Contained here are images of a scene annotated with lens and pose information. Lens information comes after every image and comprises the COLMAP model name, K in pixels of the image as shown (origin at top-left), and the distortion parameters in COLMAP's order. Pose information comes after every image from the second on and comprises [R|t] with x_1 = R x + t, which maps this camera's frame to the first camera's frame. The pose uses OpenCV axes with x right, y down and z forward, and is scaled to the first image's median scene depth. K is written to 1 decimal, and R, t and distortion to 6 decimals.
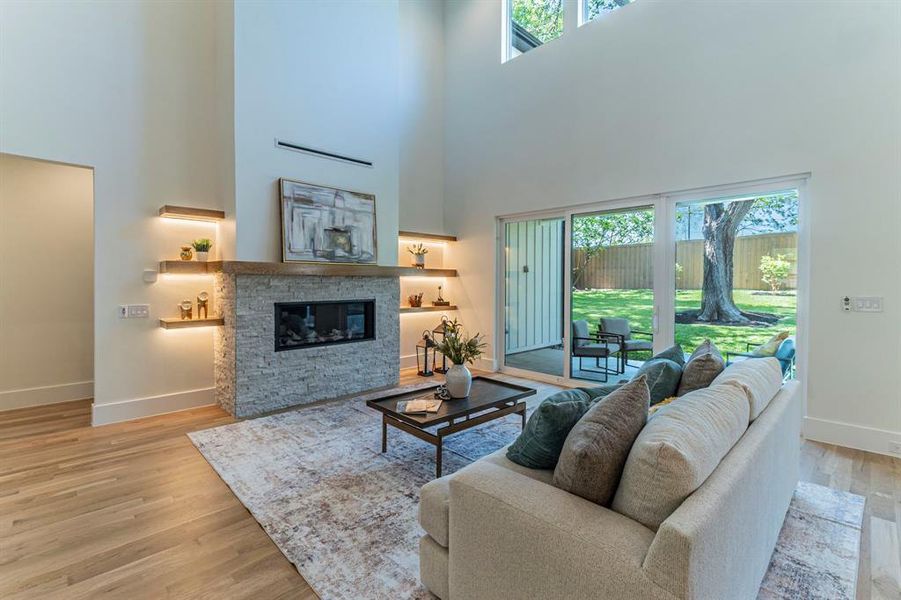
lens RADIAL K [[403.9, 0, 437.4], [0, 403.9, 289.7], [0, 0, 1]] dist [0.005011, 0.001186]
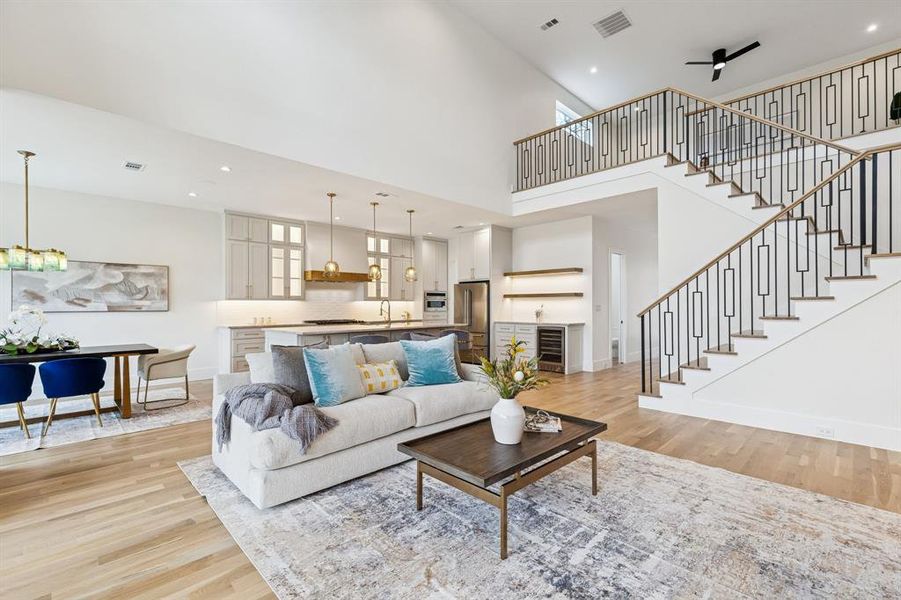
lens RADIAL K [[403.9, 0, 456.2], [0, 403.9, 304.3], [0, 0, 1]] dist [0.005011, 0.001186]
pose [[-0.999612, 0.003699, -0.027606, 0.124517], [0.003169, 0.999810, 0.019239, -0.005045], [0.027672, 0.019144, -0.999434, 1.266743]]
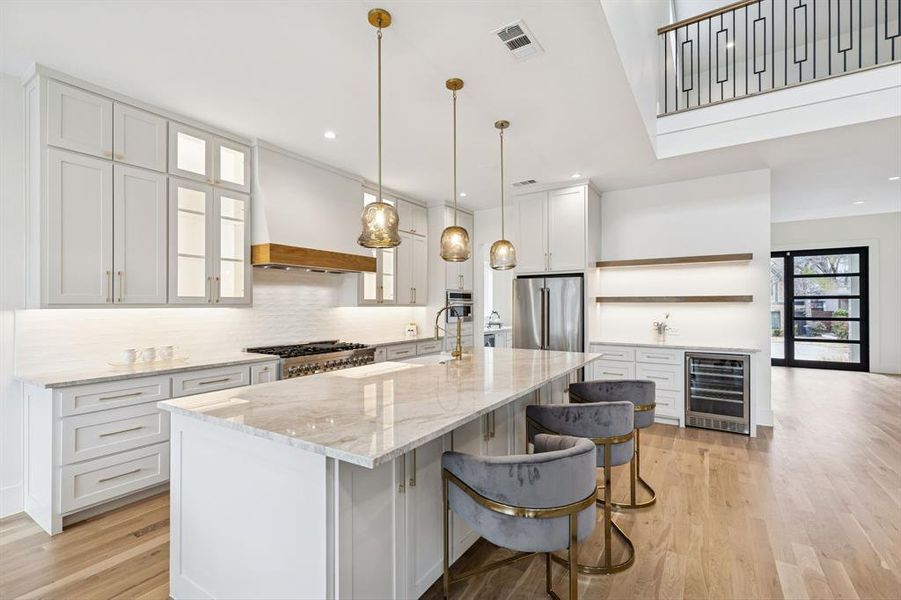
lens RADIAL K [[403.9, 0, 455.5], [0, 403.9, 304.6], [0, 0, 1]] dist [0.005011, 0.001186]
pose [[-0.969723, 0.001350, -0.244203, 0.525484], [-0.003427, 0.999811, 0.019137, -0.012842], [0.244182, 0.019395, -0.969535, 0.414396]]
